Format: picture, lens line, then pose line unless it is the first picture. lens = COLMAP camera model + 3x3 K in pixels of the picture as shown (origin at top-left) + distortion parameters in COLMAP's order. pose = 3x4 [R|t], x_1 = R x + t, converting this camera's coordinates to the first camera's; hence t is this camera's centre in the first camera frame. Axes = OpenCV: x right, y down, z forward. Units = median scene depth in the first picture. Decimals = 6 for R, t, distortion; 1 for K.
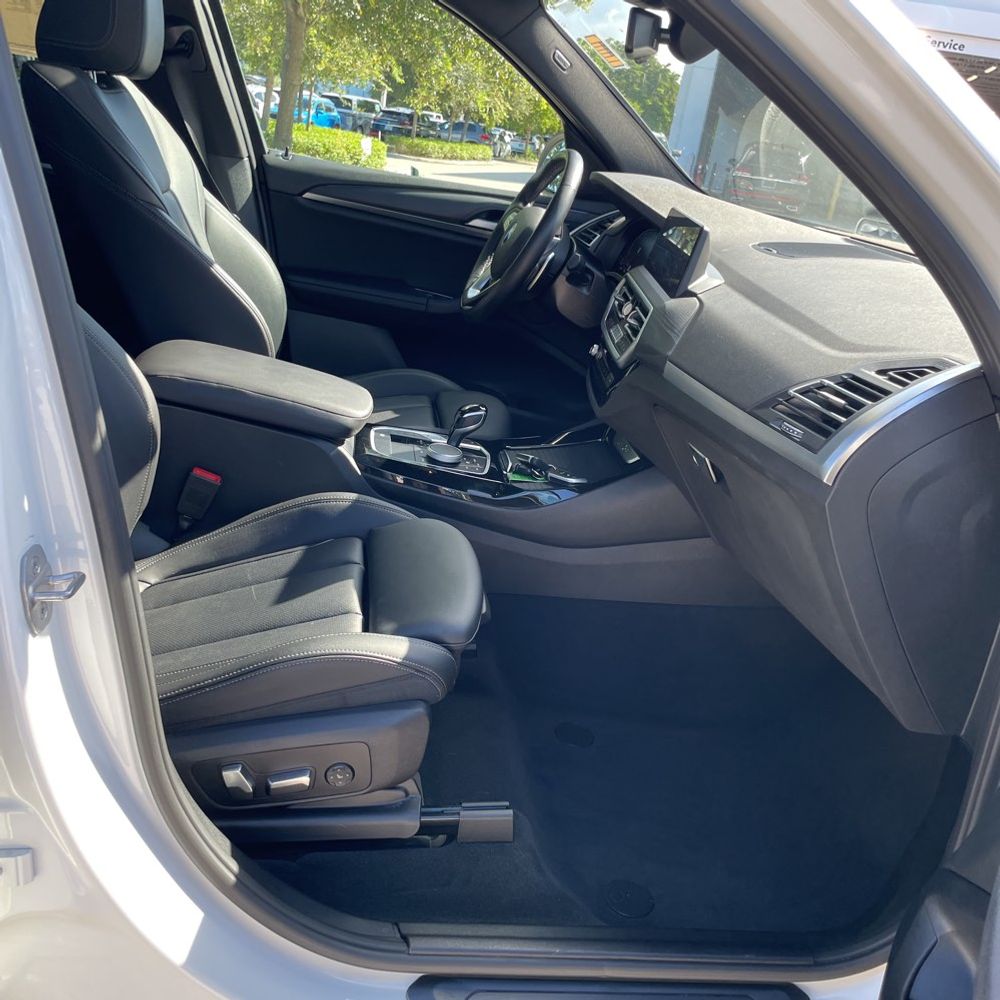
lens RADIAL K [[975.6, 0, 500.0], [0, 975.6, 500.0], [0, 0, 1]] dist [0.012857, 0.029723]
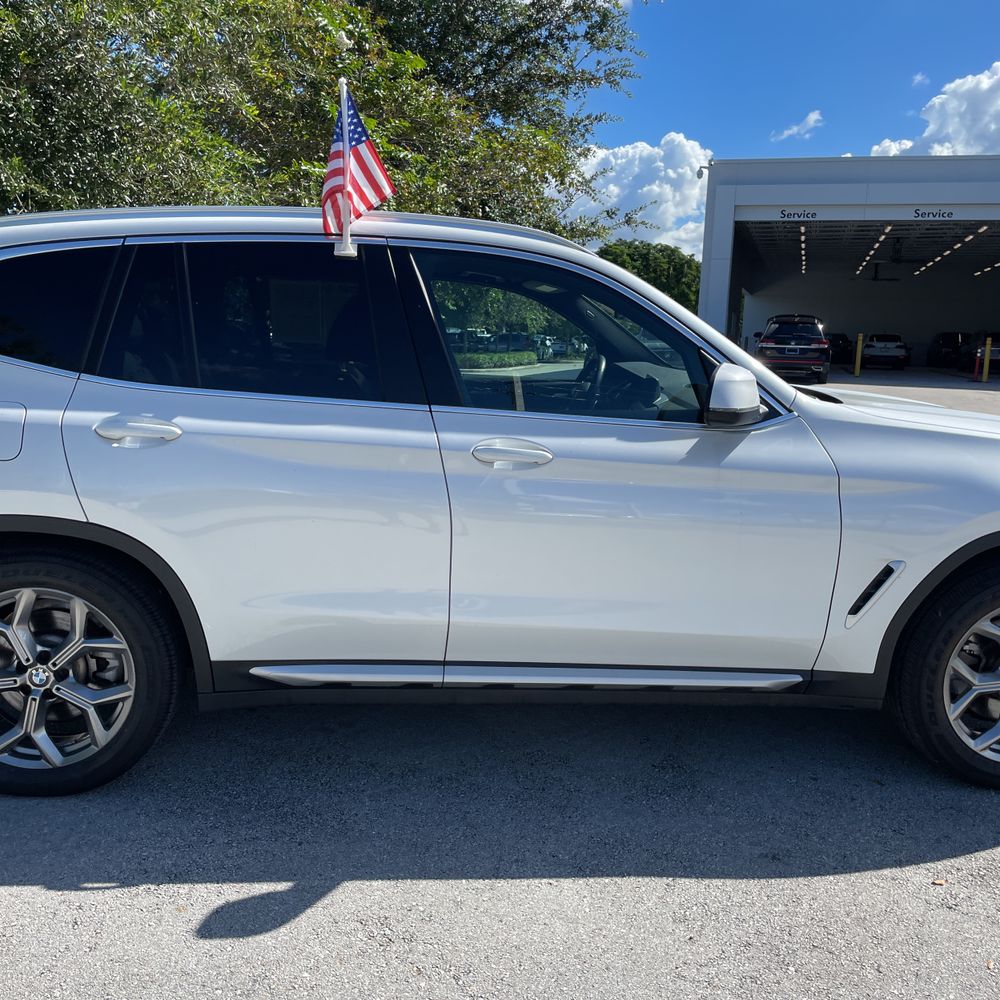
lens RADIAL K [[1011.4, 0, 477.7], [0, 1011.4, 499.6], [0, 0, 1]] dist [0.028740, 0.020035]
pose [[0.990430, -0.114767, -0.076659, -0.004841], [0.096936, 0.973838, -0.205533, 0.031745], [0.098242, 0.196135, 0.975643, -0.094160]]
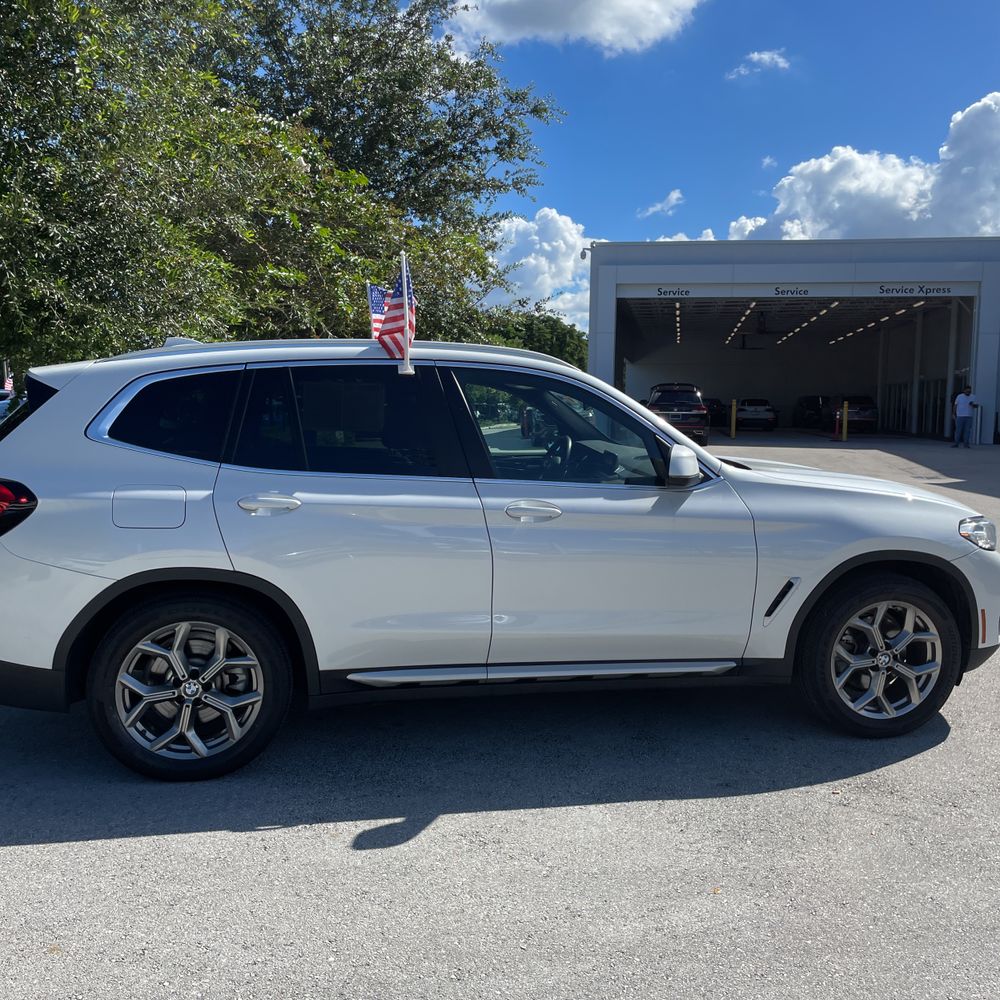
lens RADIAL K [[1004.7, 0, 500.0], [0, 1004.7, 500.0], [0, 0, 1]] dist [0.085254, -0.128753]
pose [[0.986923, -0.149736, 0.059676, -0.018905], [0.160031, 0.954519, -0.251563, 0.039066], [-0.019294, 0.257824, 0.965999, -0.127844]]
